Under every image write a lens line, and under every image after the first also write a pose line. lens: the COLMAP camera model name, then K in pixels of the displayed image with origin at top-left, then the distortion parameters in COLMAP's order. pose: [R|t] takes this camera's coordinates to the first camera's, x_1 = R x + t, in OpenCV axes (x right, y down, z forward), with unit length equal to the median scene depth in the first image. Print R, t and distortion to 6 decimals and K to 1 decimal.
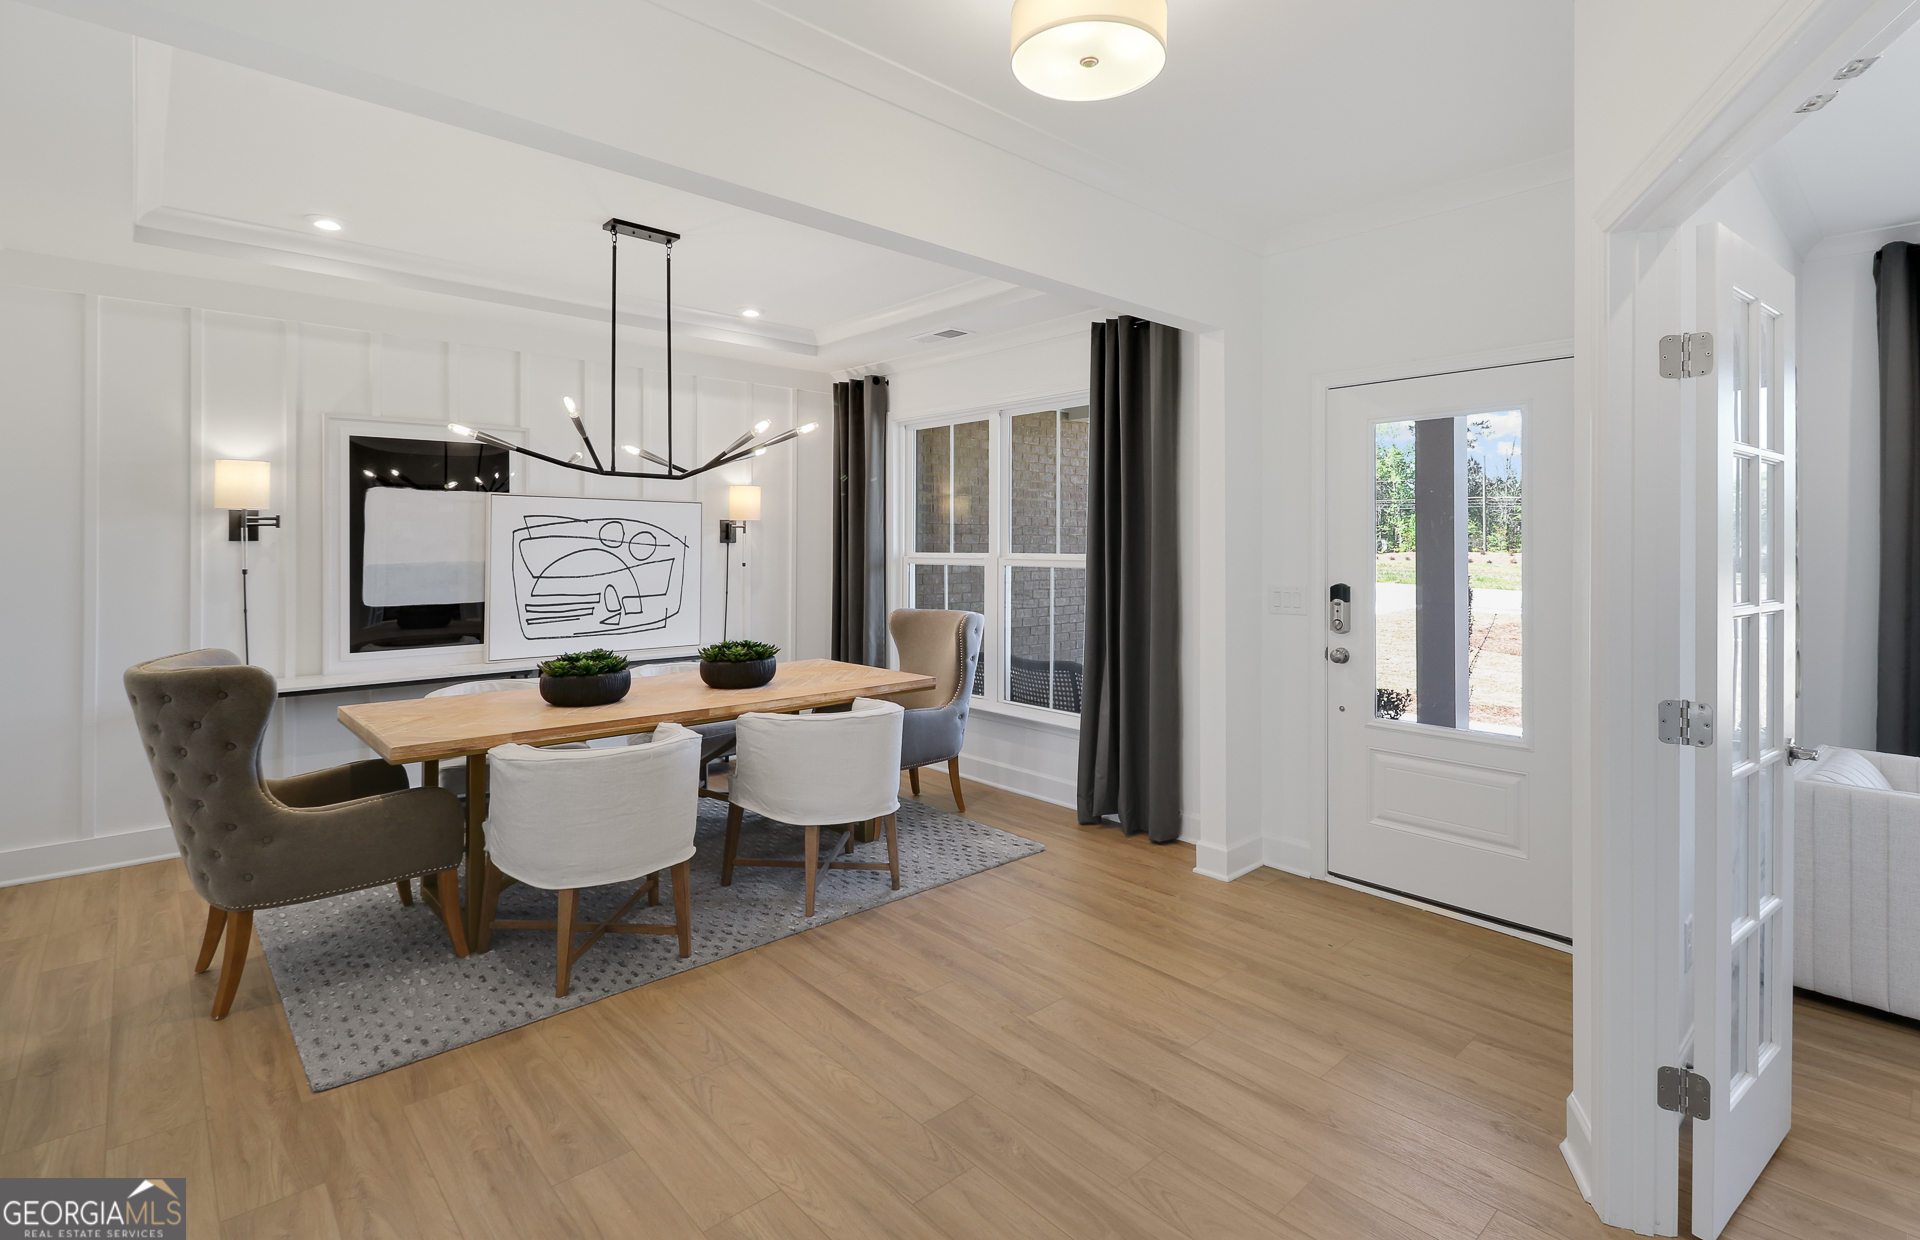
lens RADIAL K [[898.7, 0, 970.5], [0, 898.7, 571.7], [0, 0, 1]] dist [0.000166, -0.000573]
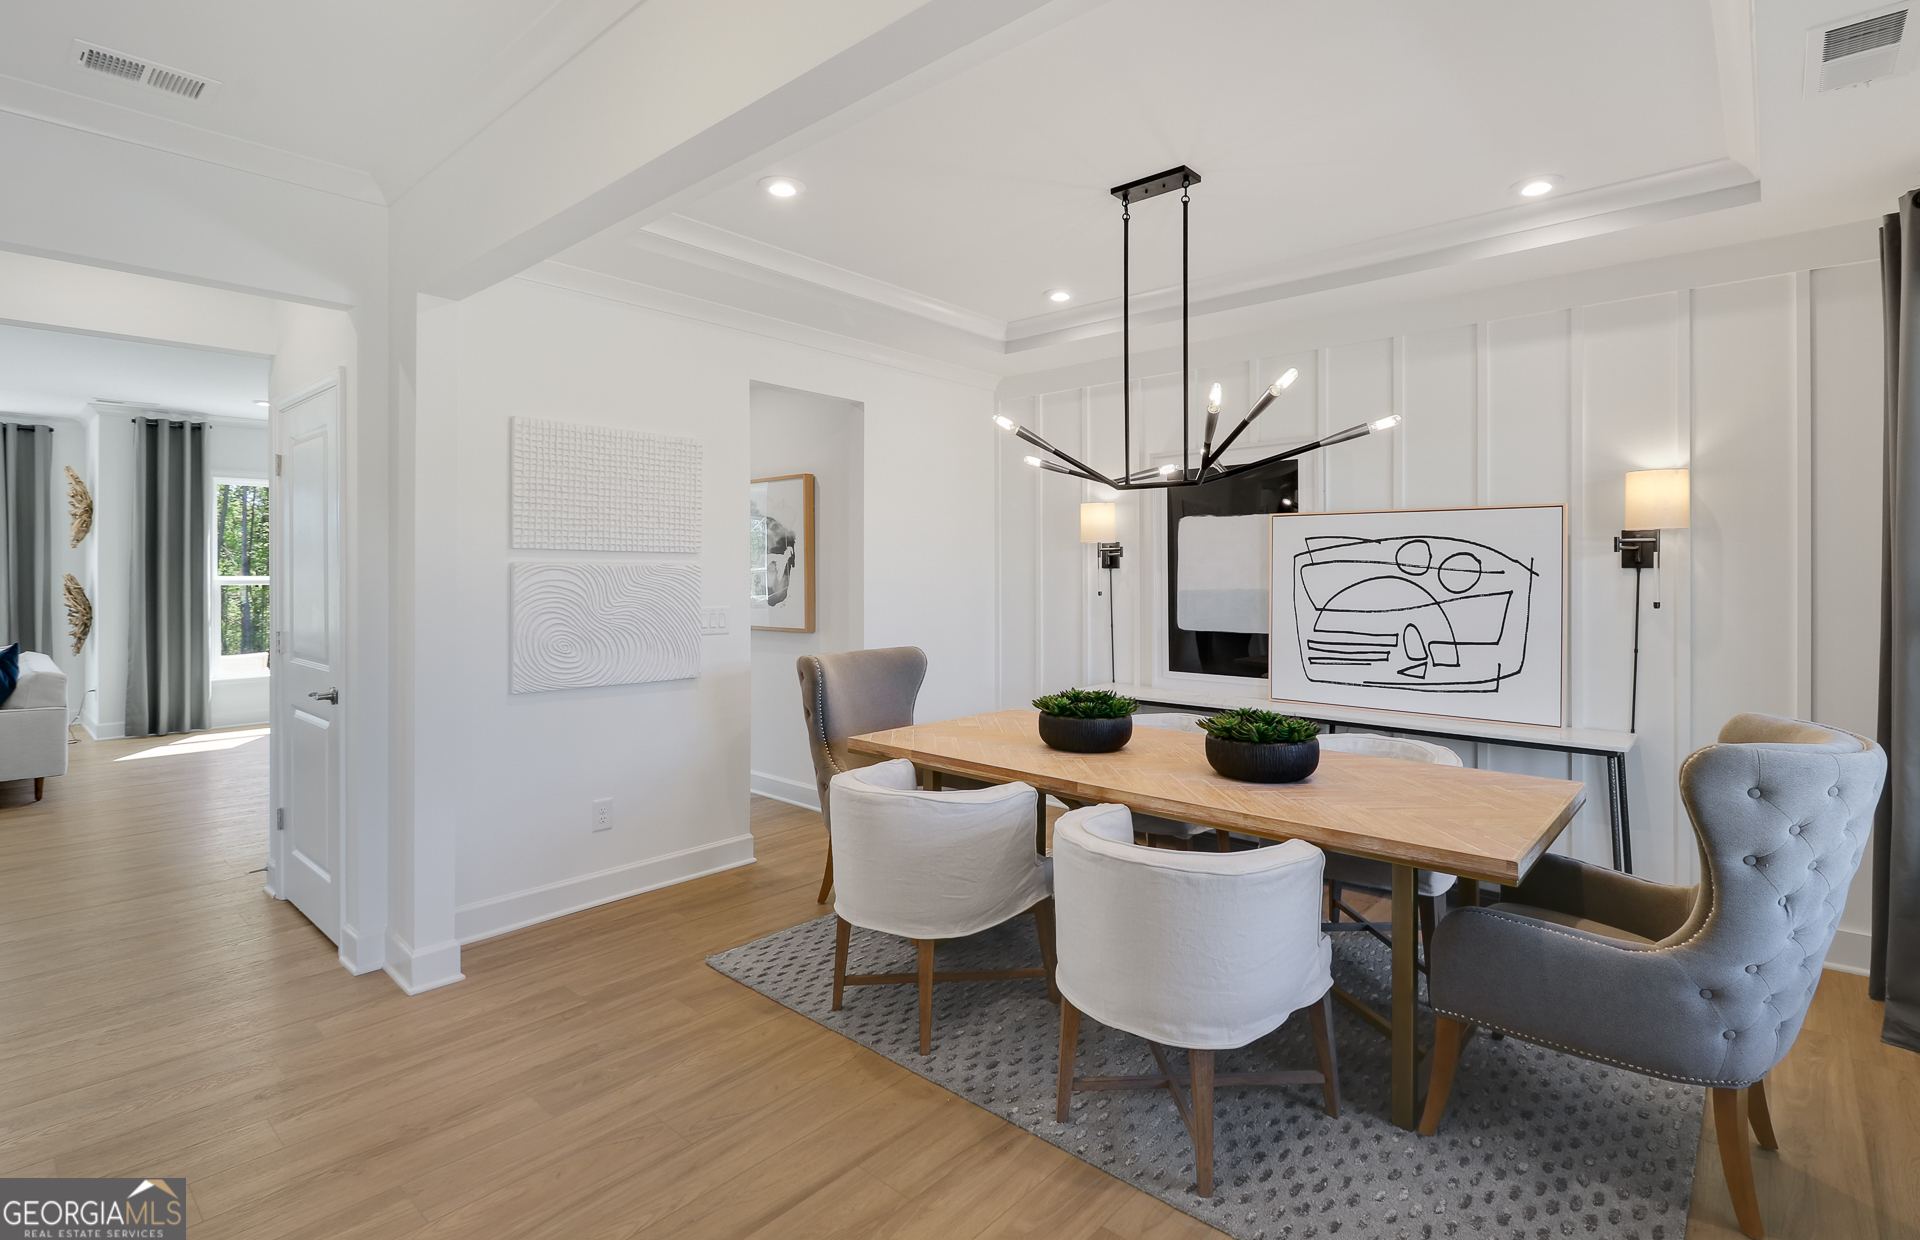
lens RADIAL K [[898.7, 0, 970.5], [0, 898.7, 571.7], [0, 0, 1]] dist [0.000166, -0.000573]
pose [[0.117055, -0.003357, -0.993120, 0.333305], [-0.033257, 0.999420, -0.007298, -0.012614], [0.992568, 0.033882, 0.116876, 0.583691]]
